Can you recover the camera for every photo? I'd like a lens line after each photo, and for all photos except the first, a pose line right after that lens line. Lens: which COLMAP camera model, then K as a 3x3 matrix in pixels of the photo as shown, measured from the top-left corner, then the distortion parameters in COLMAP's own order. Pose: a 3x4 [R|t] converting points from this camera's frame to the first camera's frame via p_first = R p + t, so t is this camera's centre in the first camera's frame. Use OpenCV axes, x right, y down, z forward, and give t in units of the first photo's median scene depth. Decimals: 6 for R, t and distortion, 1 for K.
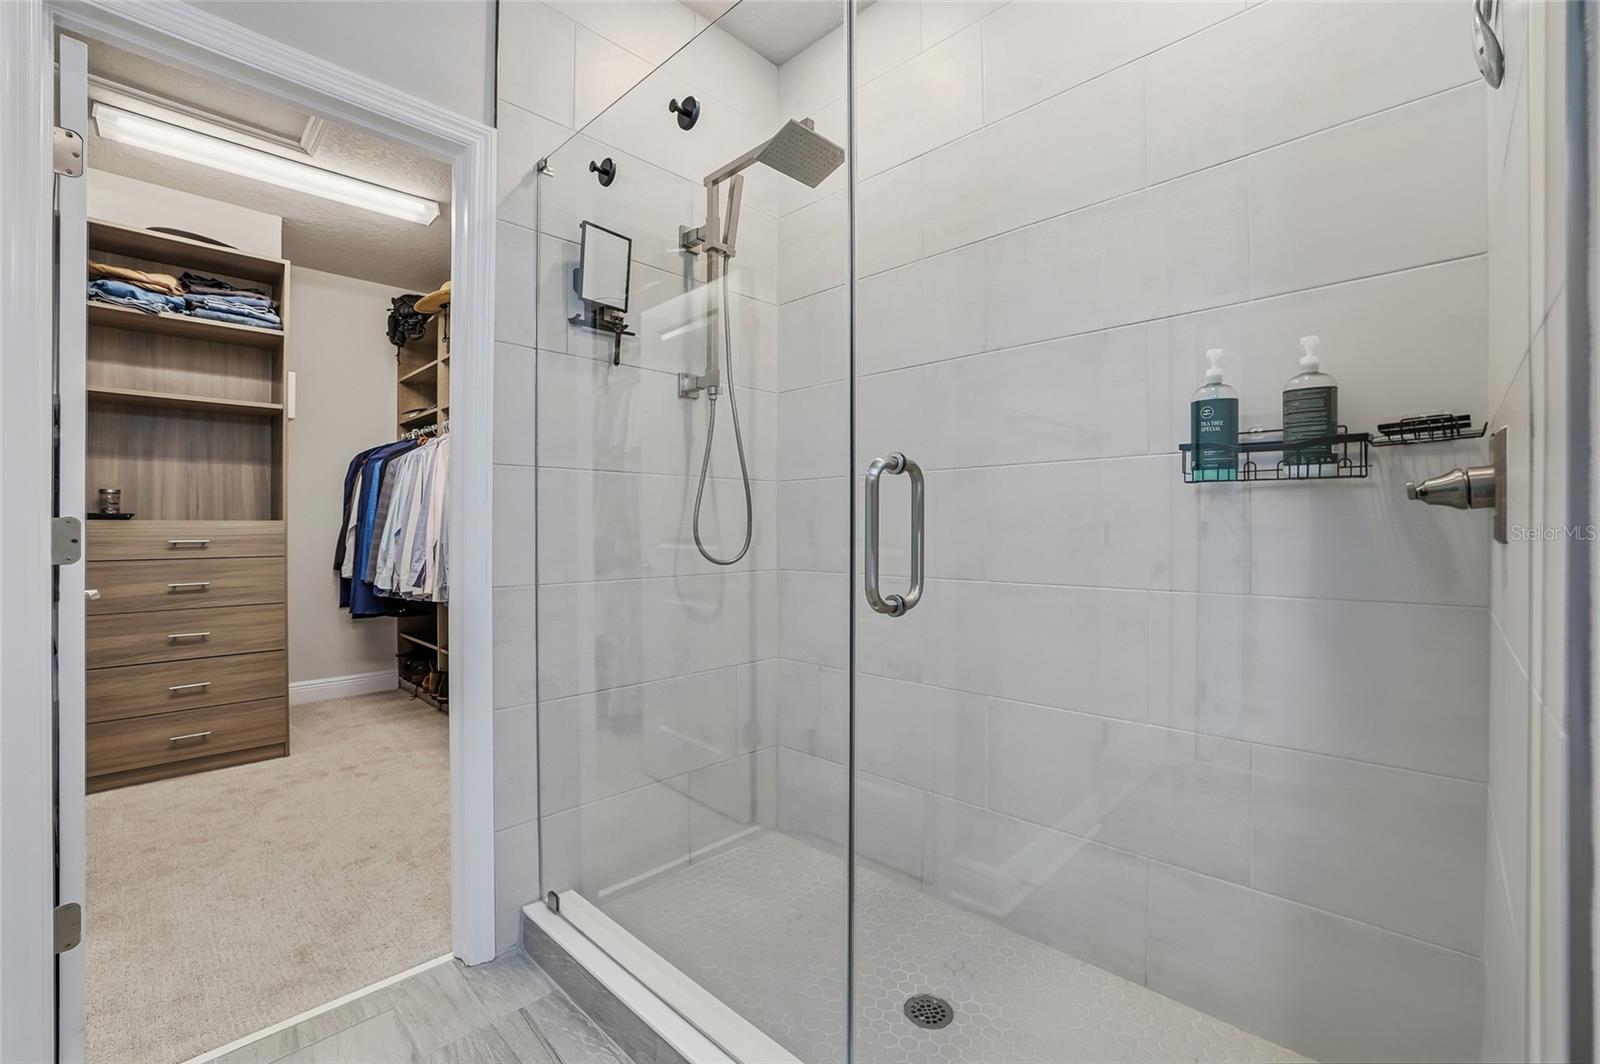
lens RADIAL K [[688.6, 0, 794.2], [0, 688.6, 531.9], [0, 0, 1]] dist [-0.040355, 0.012249]
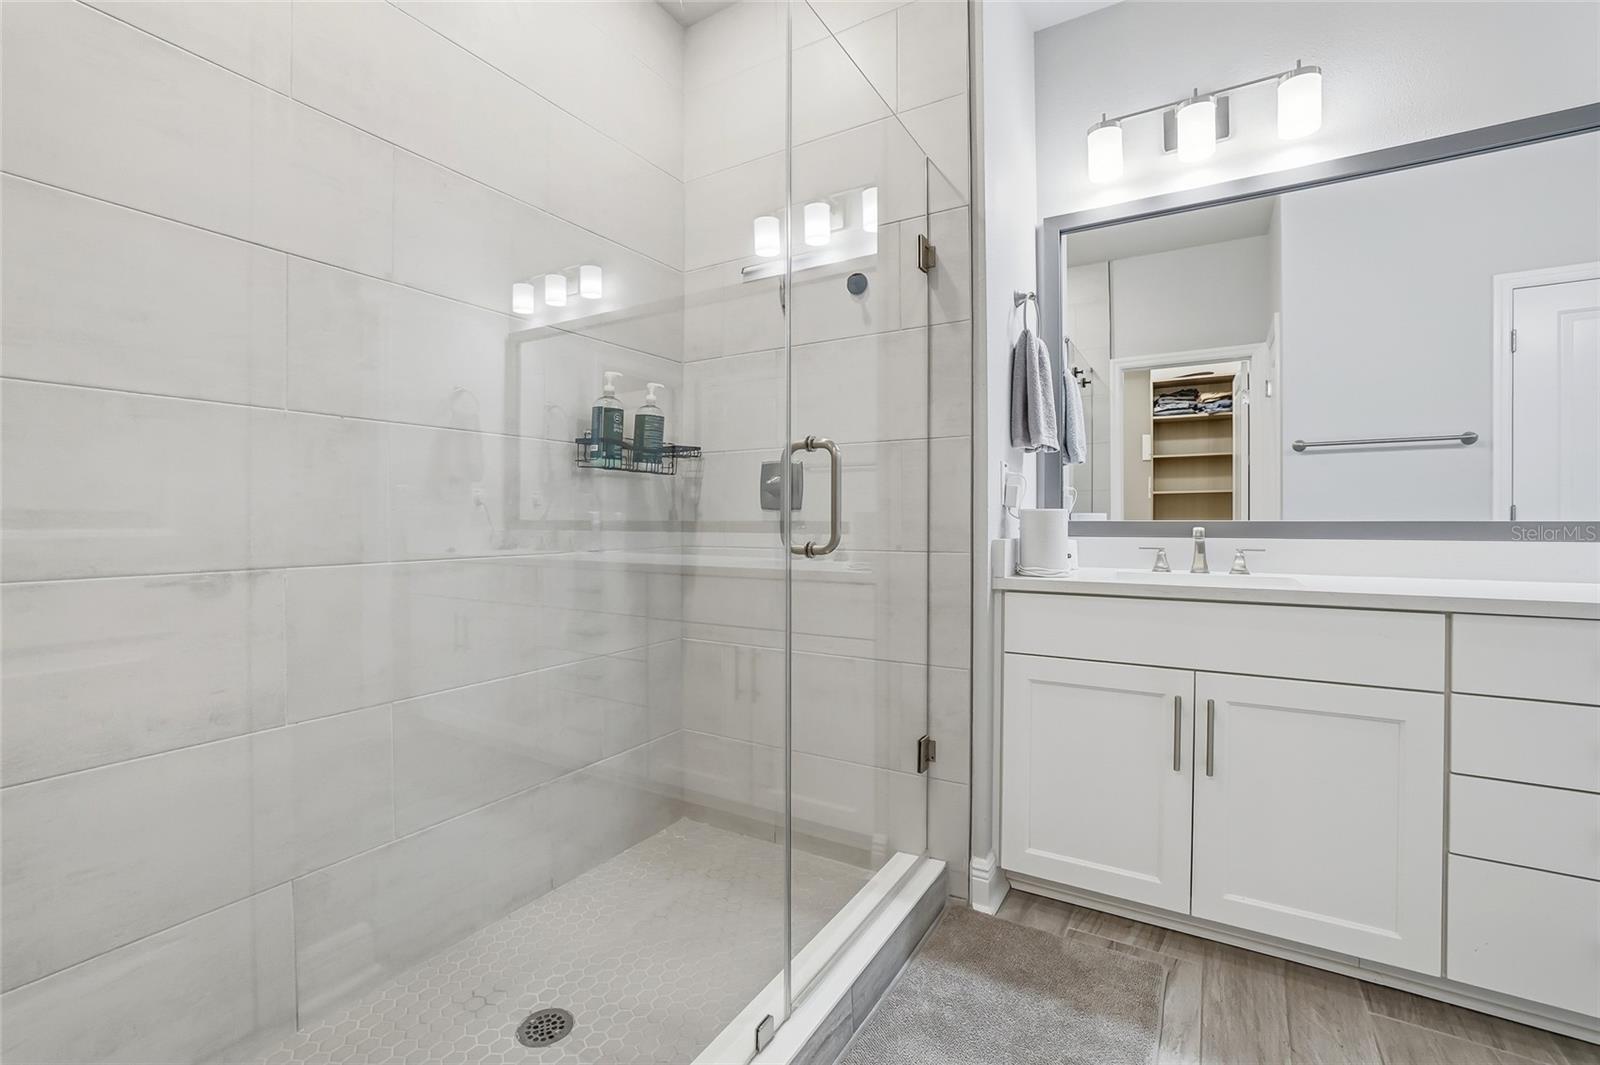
lens RADIAL K [[688.6, 0, 779.1], [0, 688.6, 531.7], [0, 0, 1]] dist [-0.040355, 0.012249]
pose [[-0.214447, -0.009747, 0.976687, -0.824835], [0.008183, 0.999897, 0.011776, 0.042004], [-0.976701, 0.010518, -0.214345, 0.979567]]
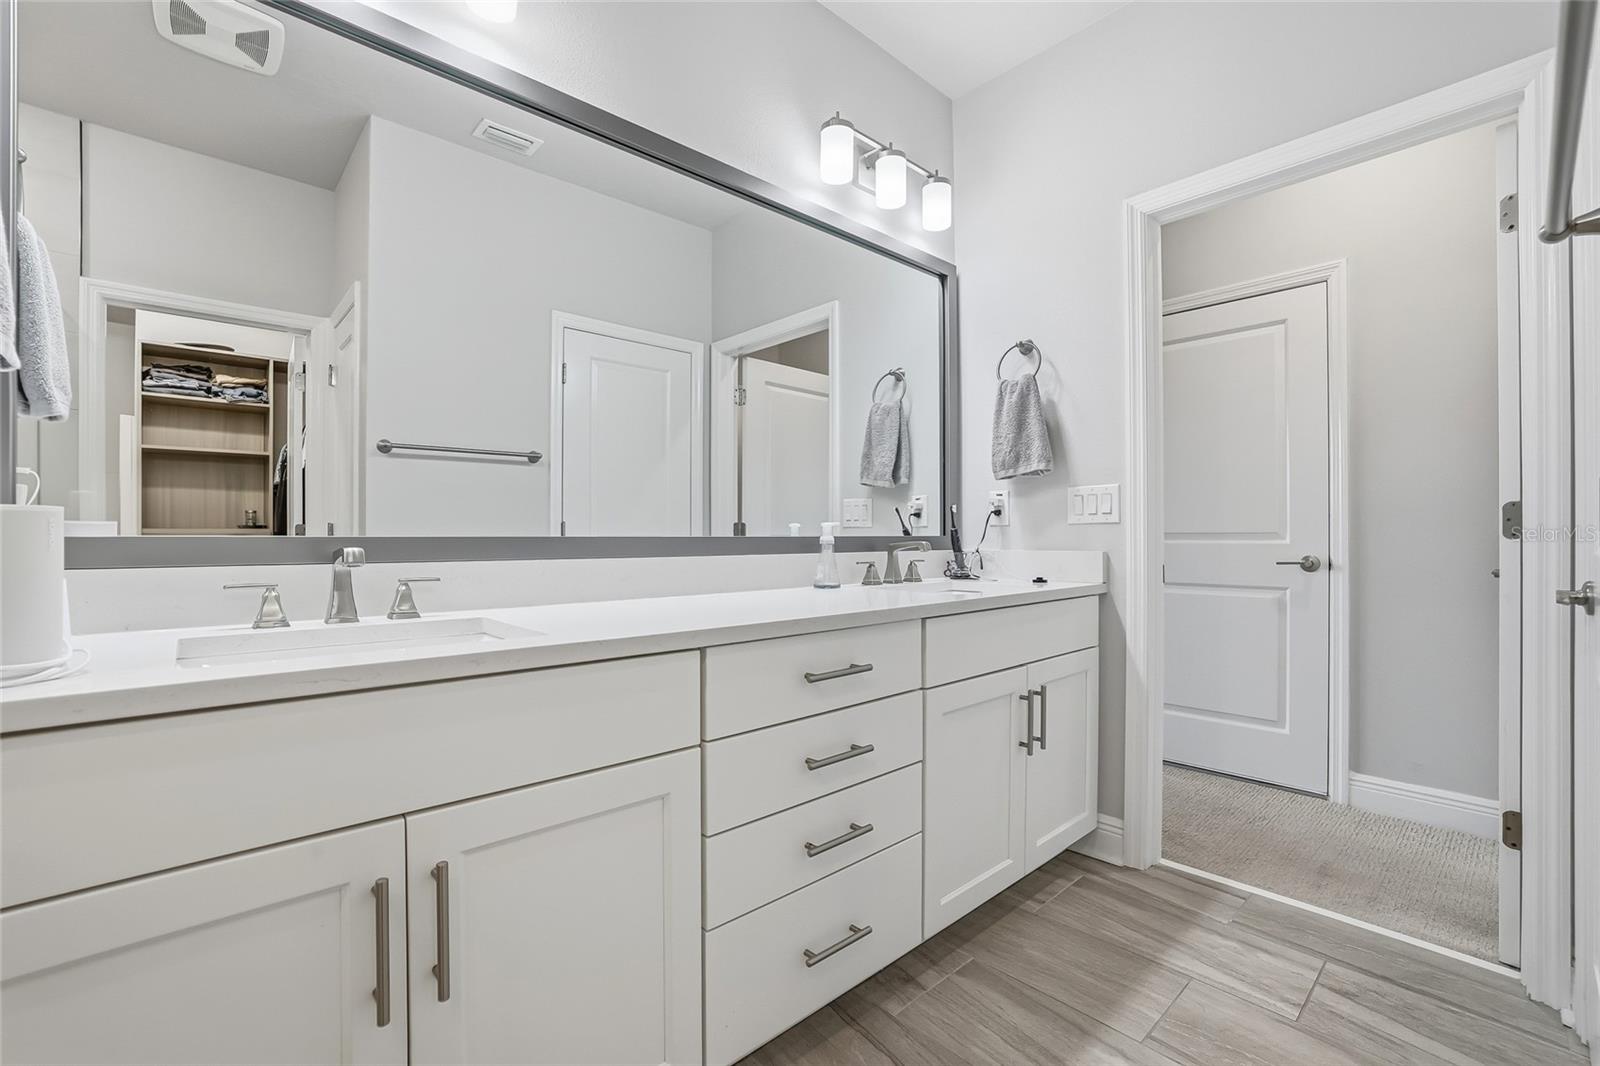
lens RADIAL K [[688.6, 0, 810.8], [0, 688.6, 536.2], [0, 0, 1]] dist [-0.040355, 0.012249]
pose [[-0.999133, 0.006469, 0.041135, -0.239433], [0.006774, 0.999950, 0.007289, 0.042025], [-0.041086, 0.007561, -0.999127, 0.635678]]
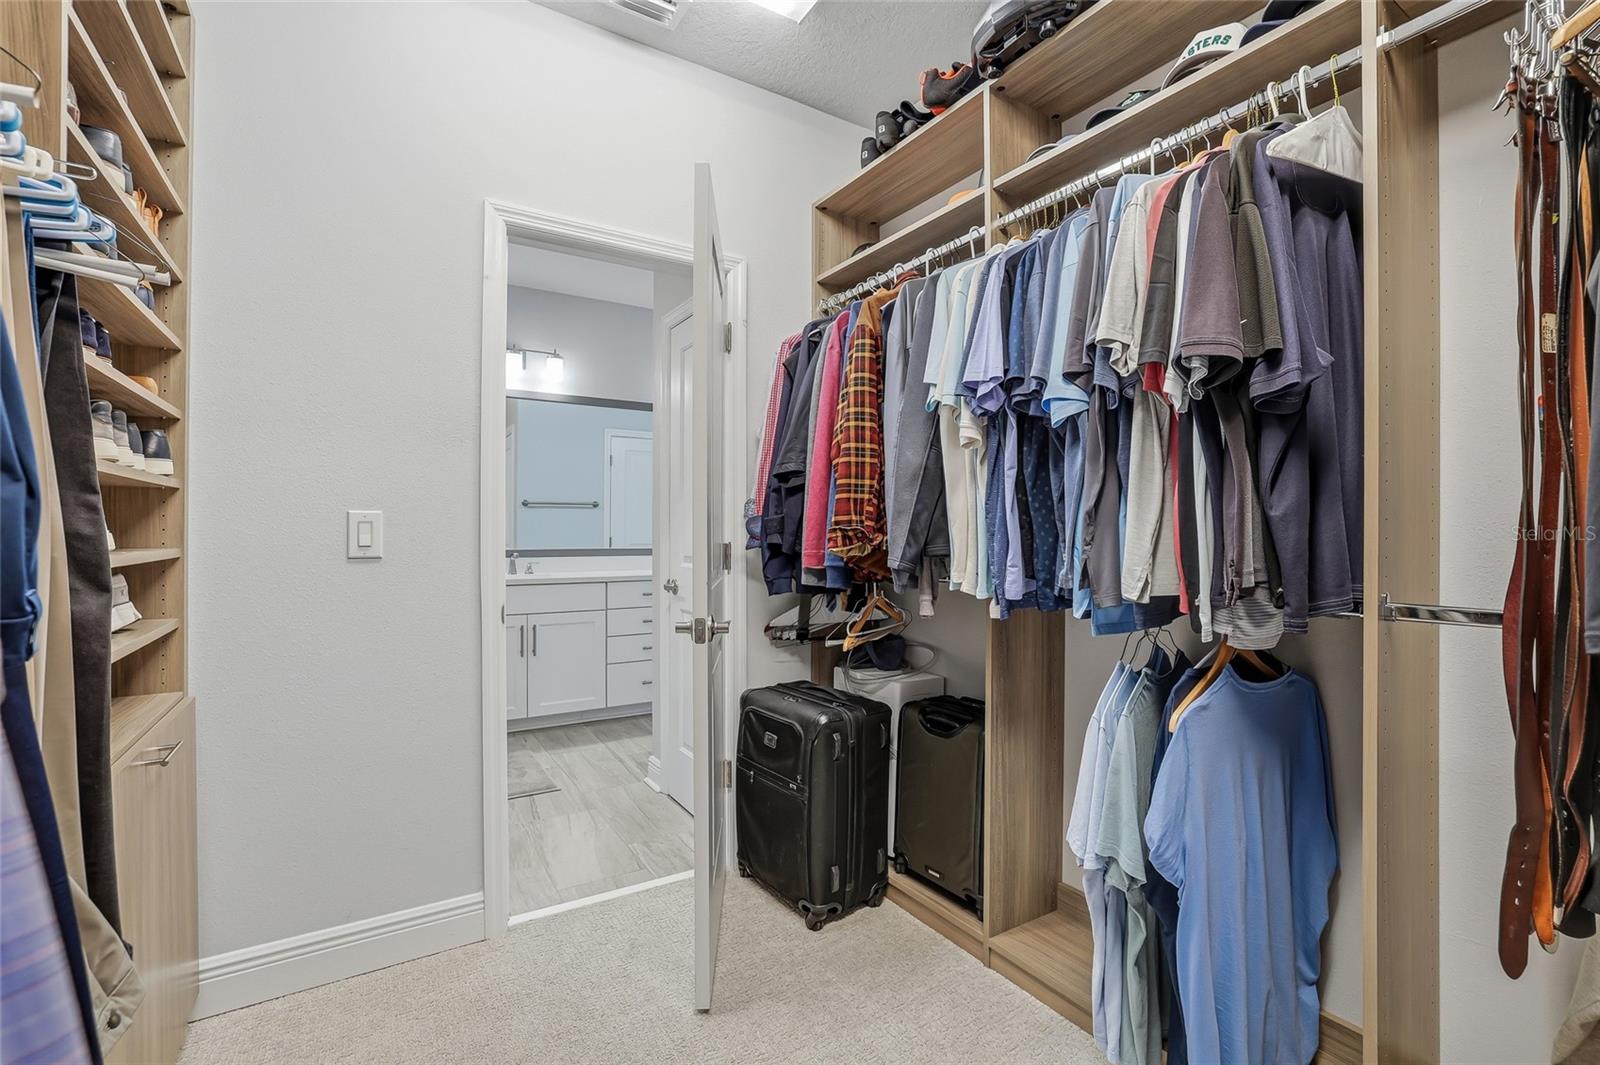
lens RADIAL K [[688.6, 0, 806.0], [0, 688.6, 536.2], [0, 0, 1]] dist [-0.040355, 0.012249]
pose [[-0.977081, -0.002189, 0.212855, -1.551038], [-0.000384, 0.999964, 0.008520, -0.041655], [-0.212866, 0.008243, -0.977047, 2.524919]]
